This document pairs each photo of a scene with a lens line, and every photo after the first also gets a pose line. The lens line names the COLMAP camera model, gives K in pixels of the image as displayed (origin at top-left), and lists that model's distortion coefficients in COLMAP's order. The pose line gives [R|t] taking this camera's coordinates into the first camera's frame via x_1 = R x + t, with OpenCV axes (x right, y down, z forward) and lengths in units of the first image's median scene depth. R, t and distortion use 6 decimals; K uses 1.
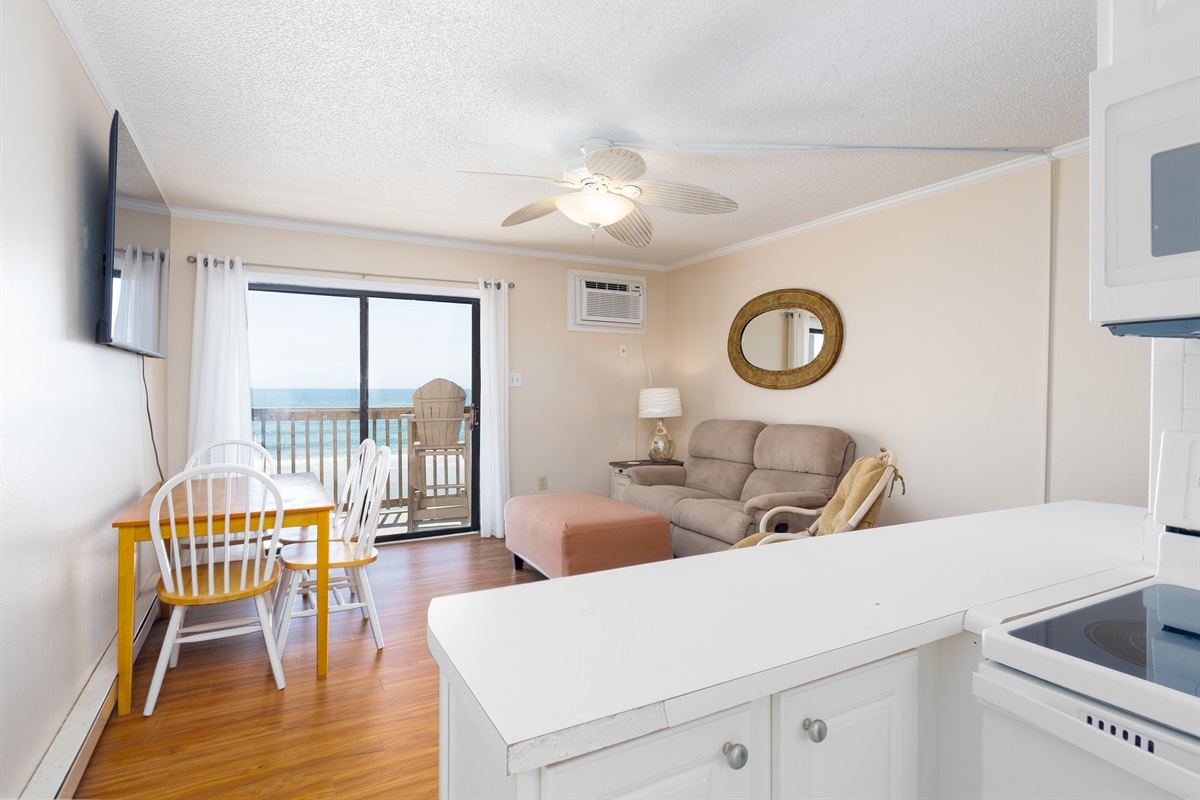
lens RADIAL K [[595.5, 0, 600.0], [0, 595.5, 400.0], [0, 0, 1]] dist [0.036415, 0.000025]
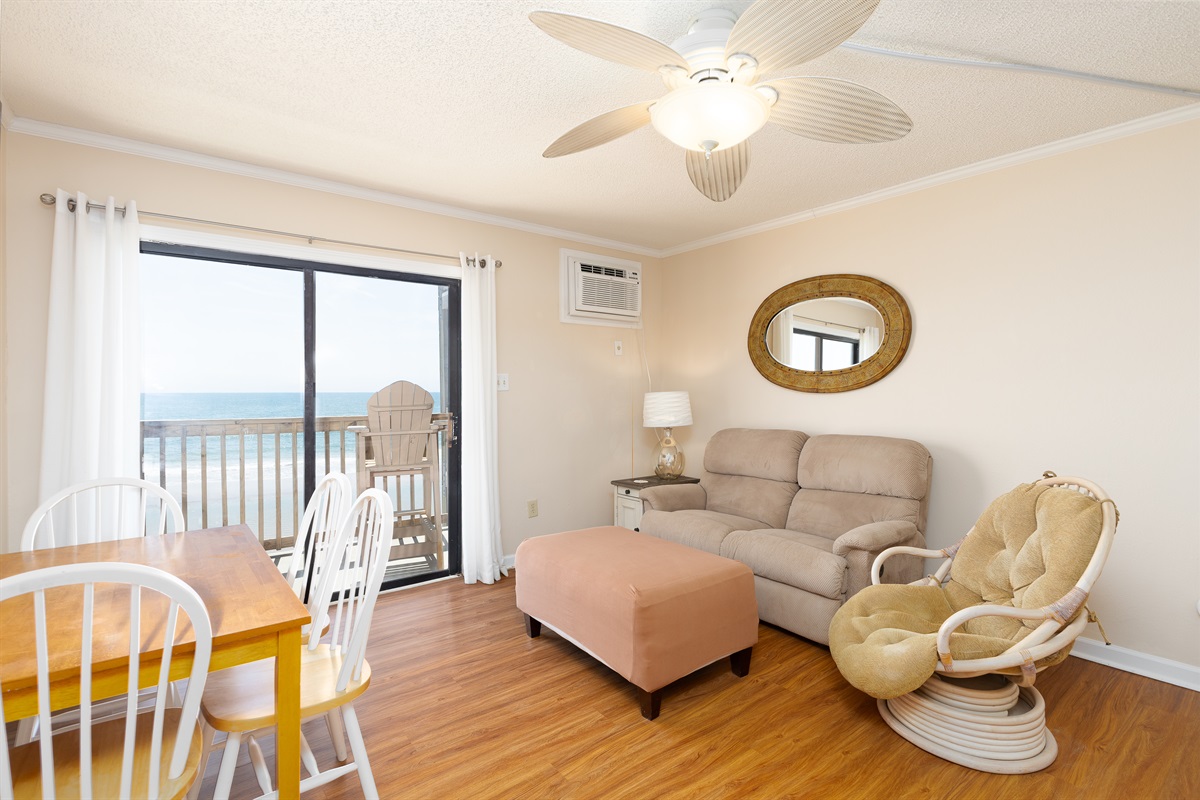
lens RADIAL K [[591.2, 0, 600.0], [0, 591.2, 400.0], [0, 0, 1]] dist [0.009117, 0.001013]
pose [[0.992126, -0.004561, 0.125158, -0.112142], [0.005094, 0.999979, -0.003938, -0.006083], [-0.125137, 0.004545, 0.992129, 0.197703]]
